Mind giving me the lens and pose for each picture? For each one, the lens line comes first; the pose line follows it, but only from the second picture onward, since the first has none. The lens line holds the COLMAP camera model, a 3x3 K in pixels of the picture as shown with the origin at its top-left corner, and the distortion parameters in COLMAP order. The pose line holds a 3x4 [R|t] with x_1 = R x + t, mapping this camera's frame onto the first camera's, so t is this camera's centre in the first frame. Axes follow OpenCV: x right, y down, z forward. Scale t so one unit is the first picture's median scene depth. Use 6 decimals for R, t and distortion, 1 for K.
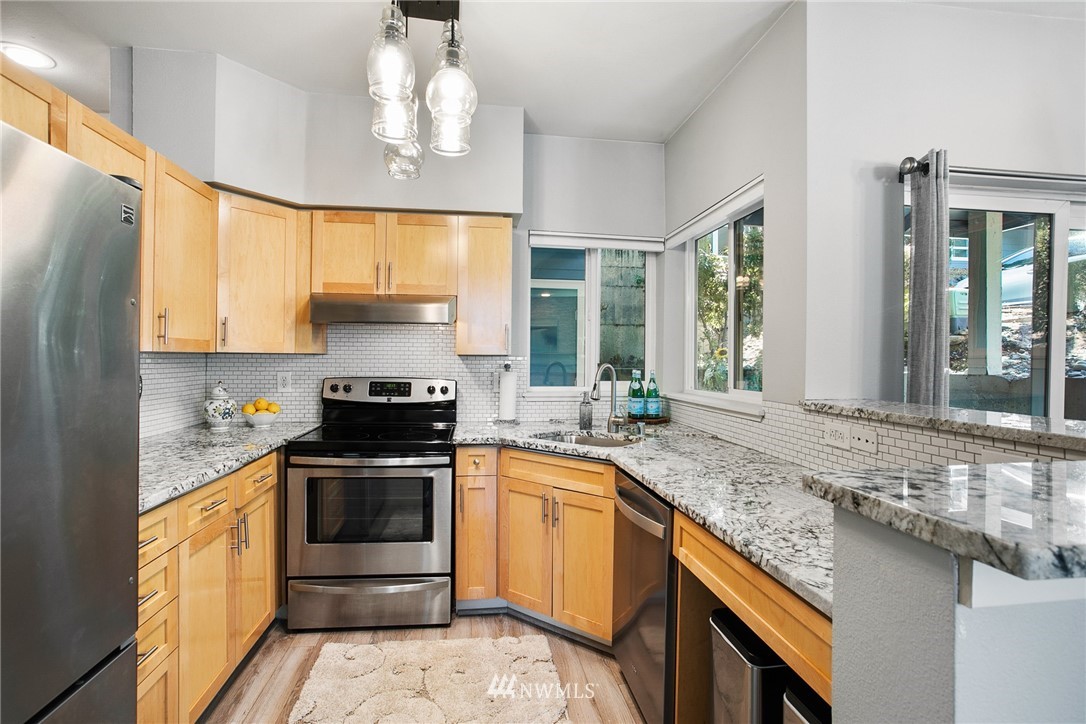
lens RADIAL K [[531.1, 0, 543.0], [0, 531.1, 362.0], [0, 0, 1]] dist [-0.023239, 0.000403]
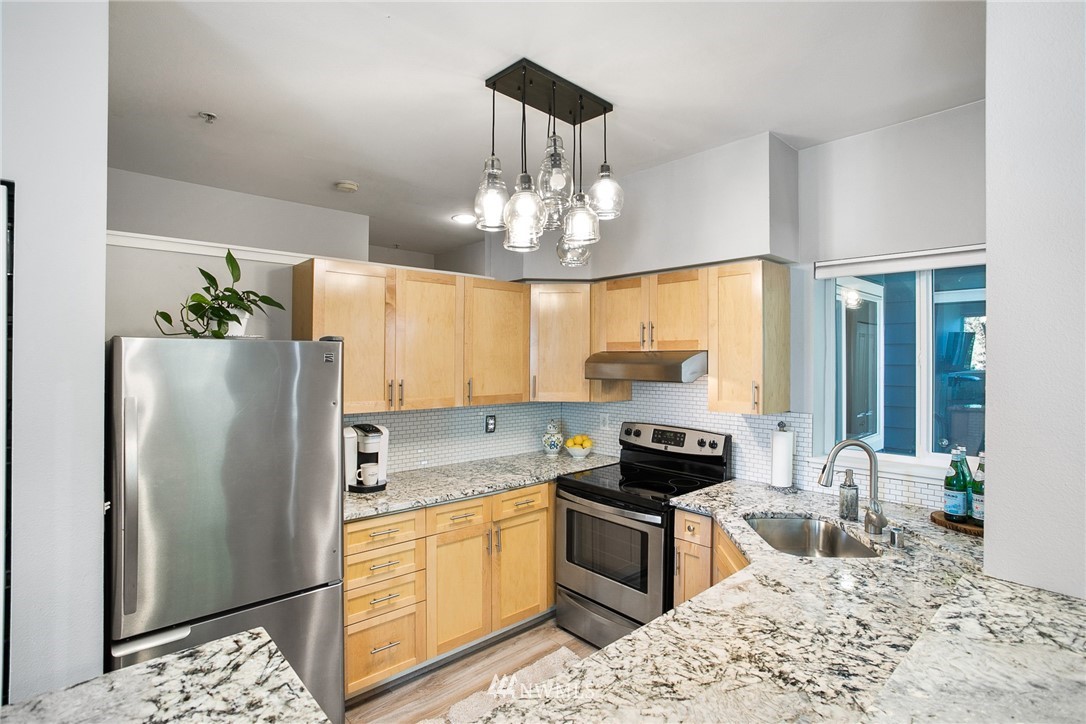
lens RADIAL K [[533.1, 0, 543.0], [0, 533.1, 362.0], [0, 0, 1]] dist [-0.059043, 0.000128]
pose [[0.578049, -0.004422, -0.815990, 0.455701], [-0.004640, 0.999951, -0.008706, -0.094600], [0.815989, 0.008818, 0.578001, 0.201226]]
